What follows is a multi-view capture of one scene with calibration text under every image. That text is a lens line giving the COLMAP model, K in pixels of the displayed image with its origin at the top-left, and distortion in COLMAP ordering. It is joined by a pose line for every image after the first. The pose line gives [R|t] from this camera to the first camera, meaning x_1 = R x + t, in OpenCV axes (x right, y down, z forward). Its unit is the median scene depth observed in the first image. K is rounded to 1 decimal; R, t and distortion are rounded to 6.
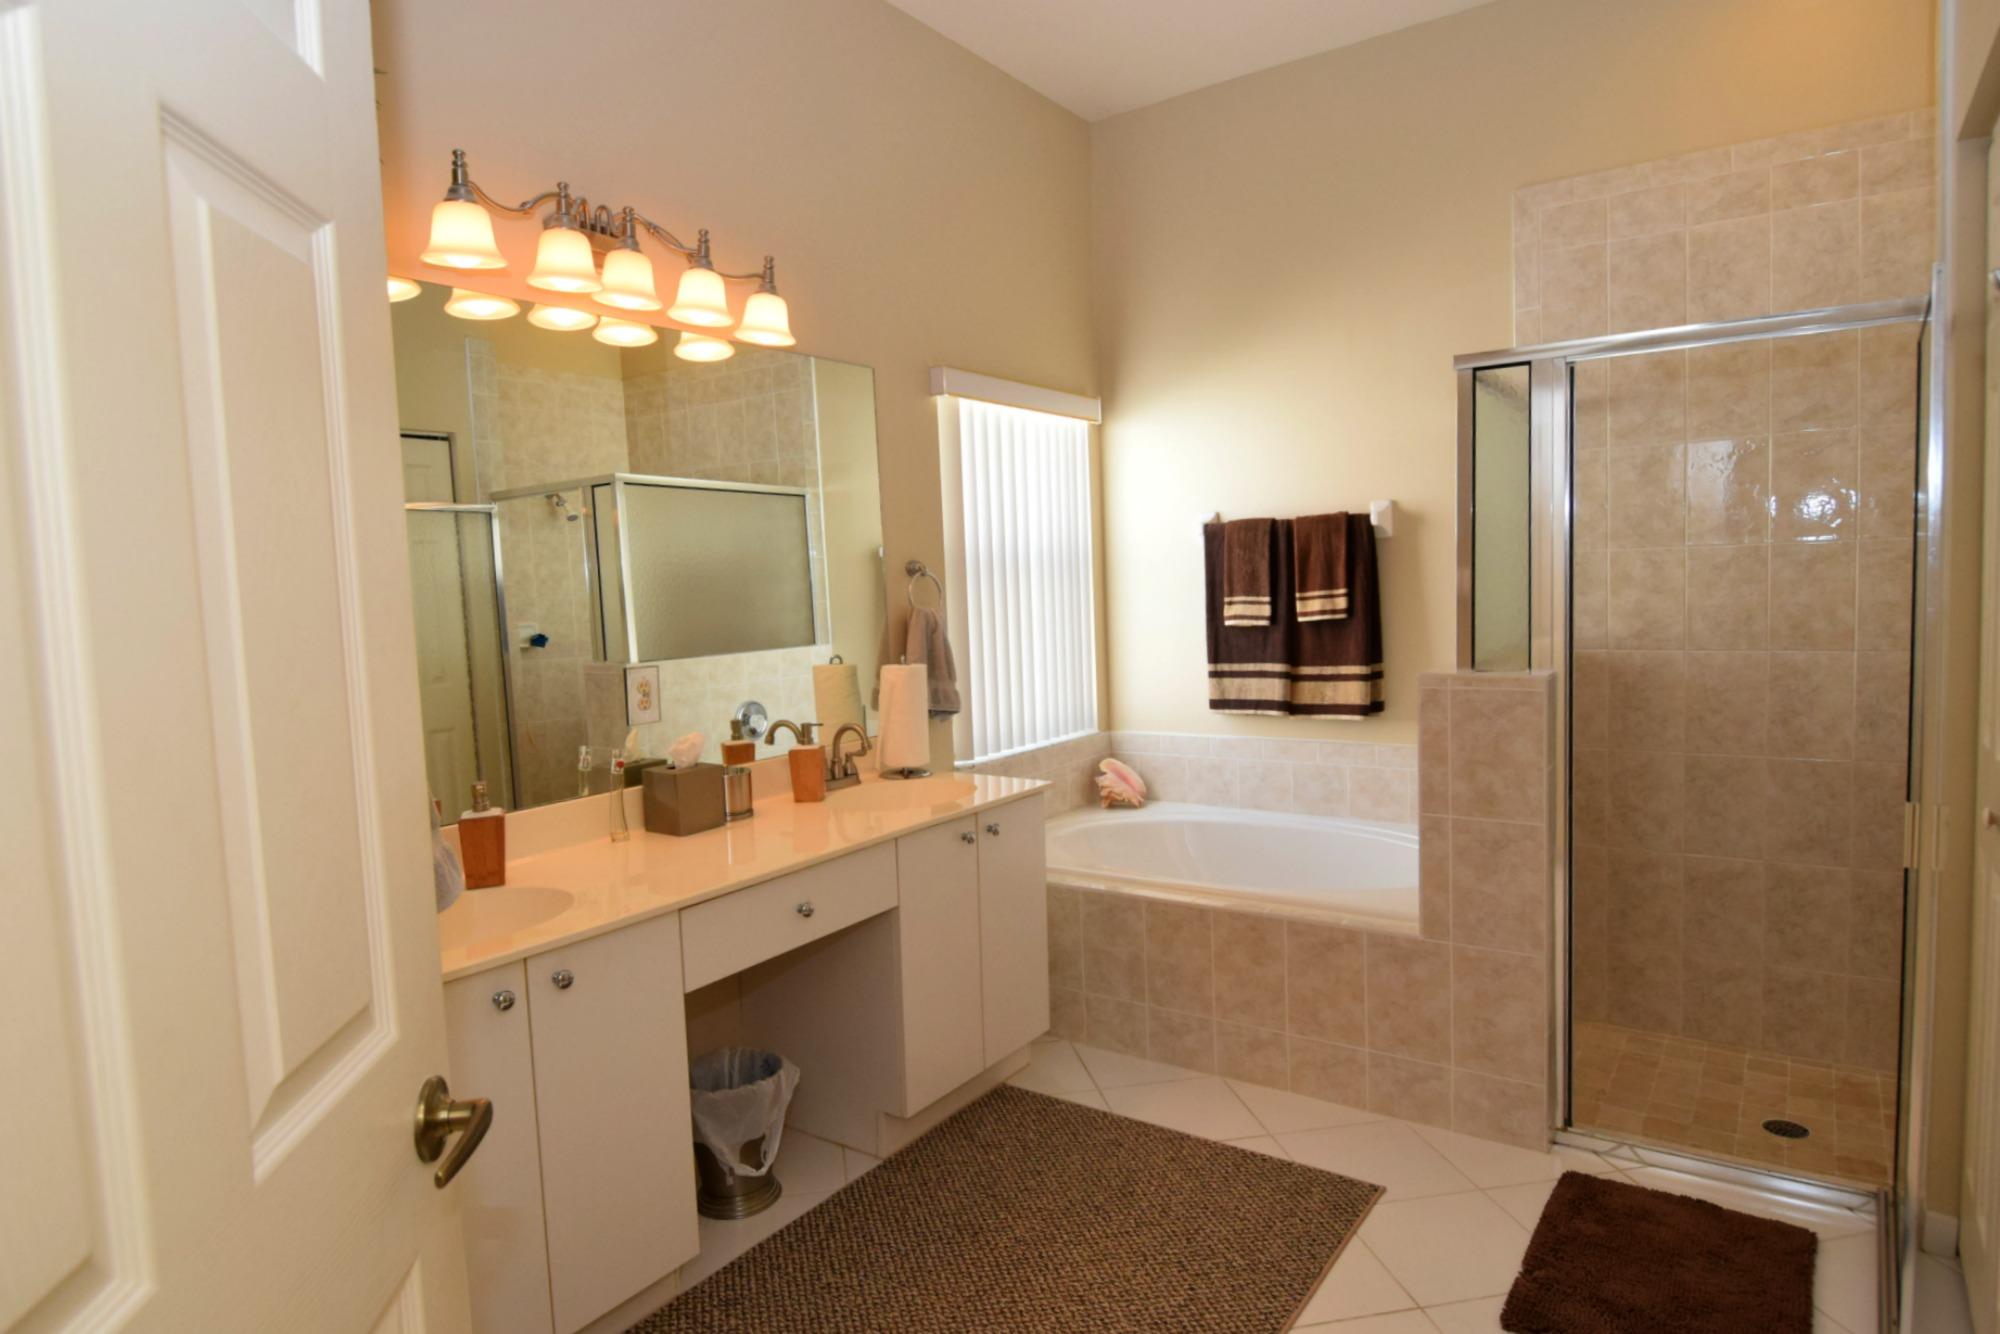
lens RADIAL K [[1150.2, 0, 969.7], [0, 1150.2, 665.4], [0, 0, 1]] dist [0.024924, -0.034559]
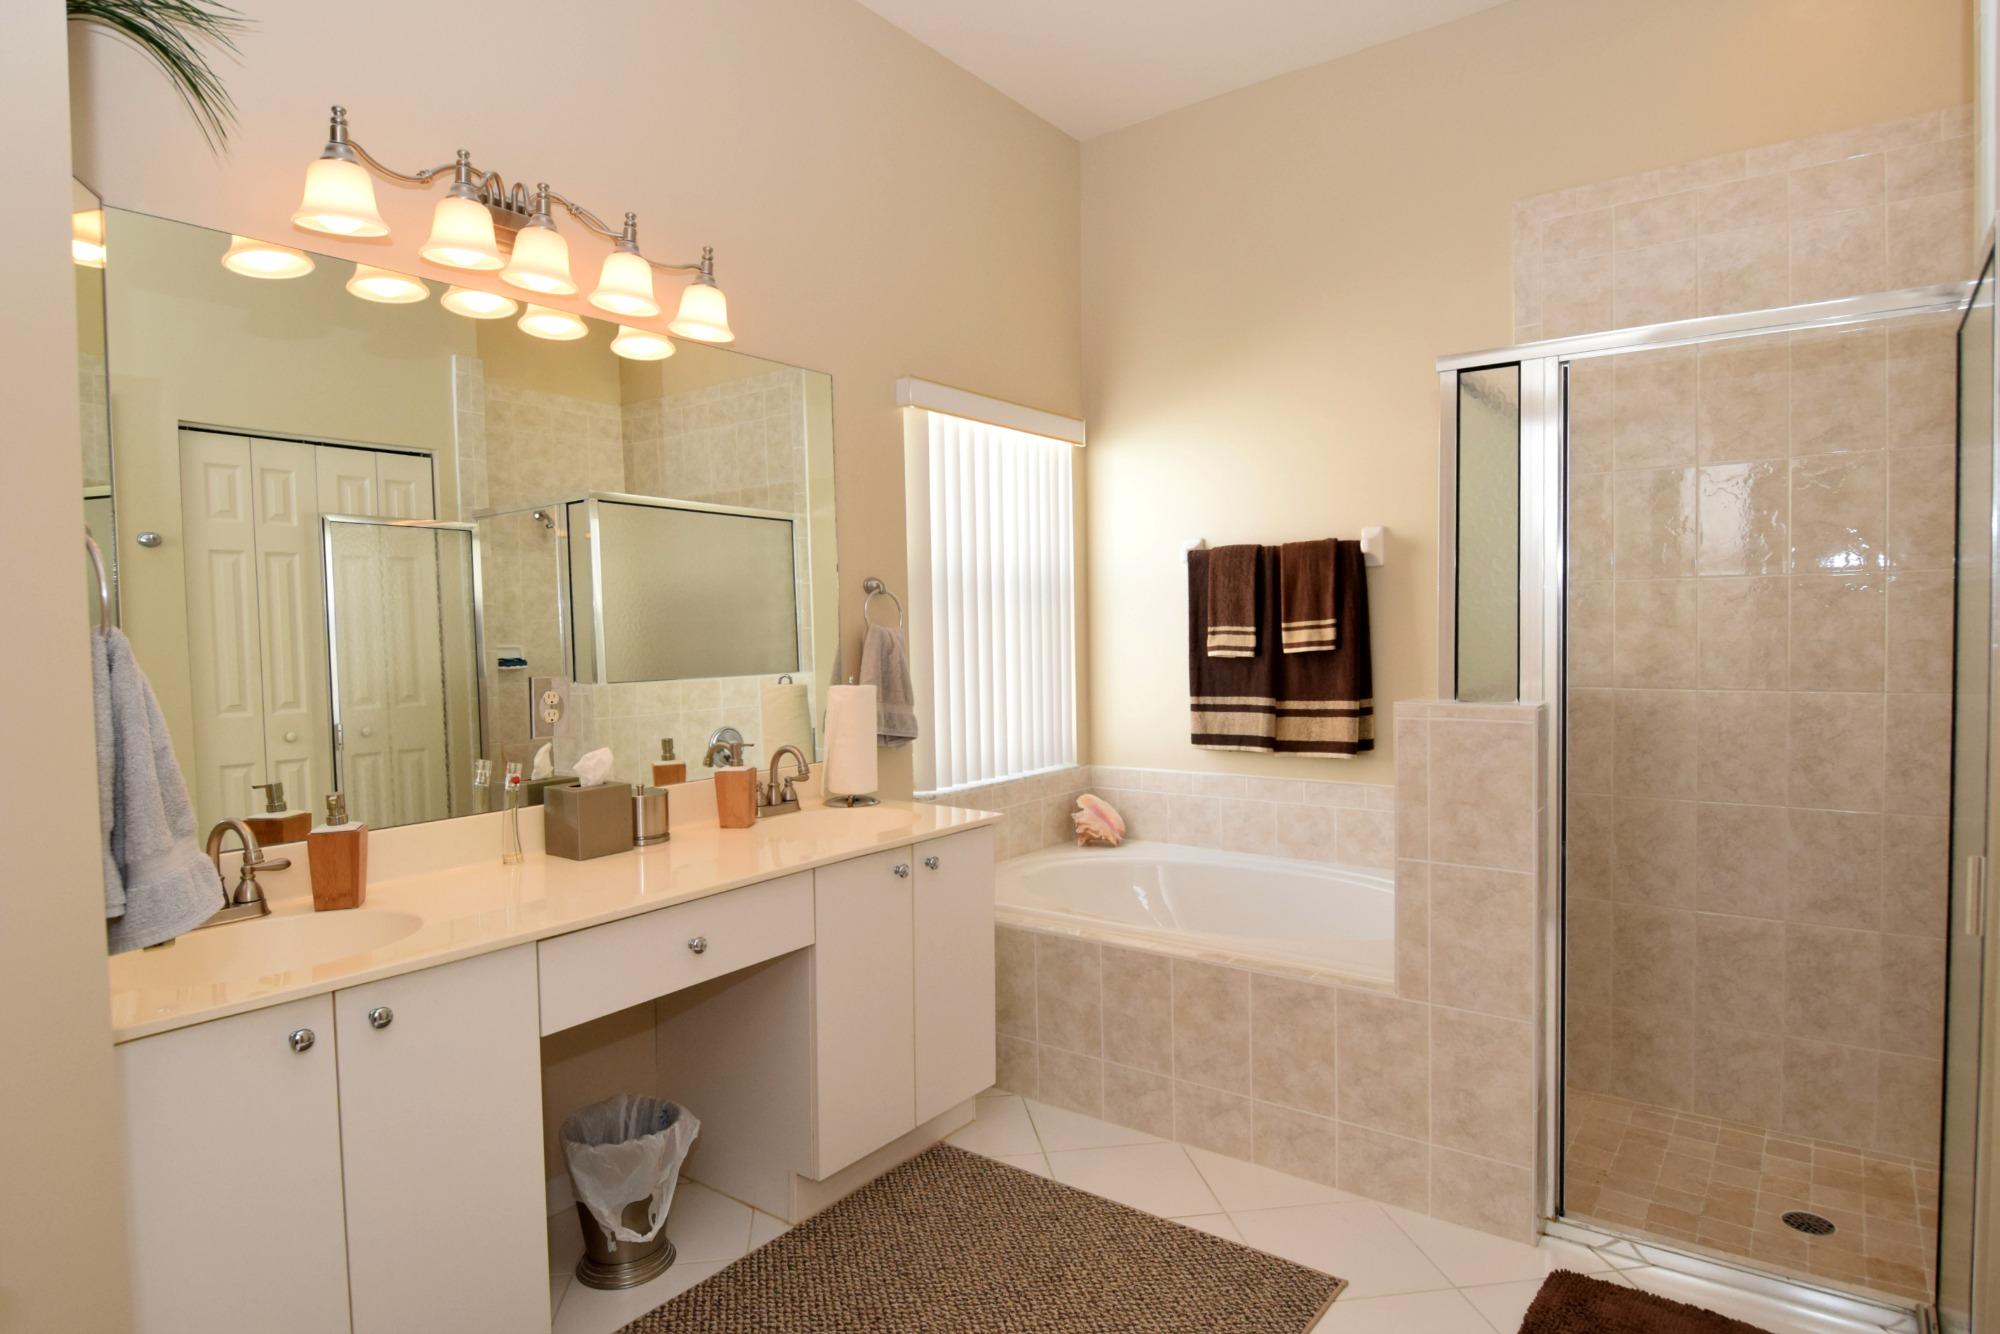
lens RADIAL K [[1111.1, 0, 972.1], [0, 1111.1, 667.9], [0, 0, 1]] dist [0.017506, -0.027060]
pose [[0.999300, 0.021882, -0.030336, 0.069061], [-0.023014, 0.999032, -0.037485, 0.017217], [0.029487, 0.038157, 0.998837, 0.096194]]
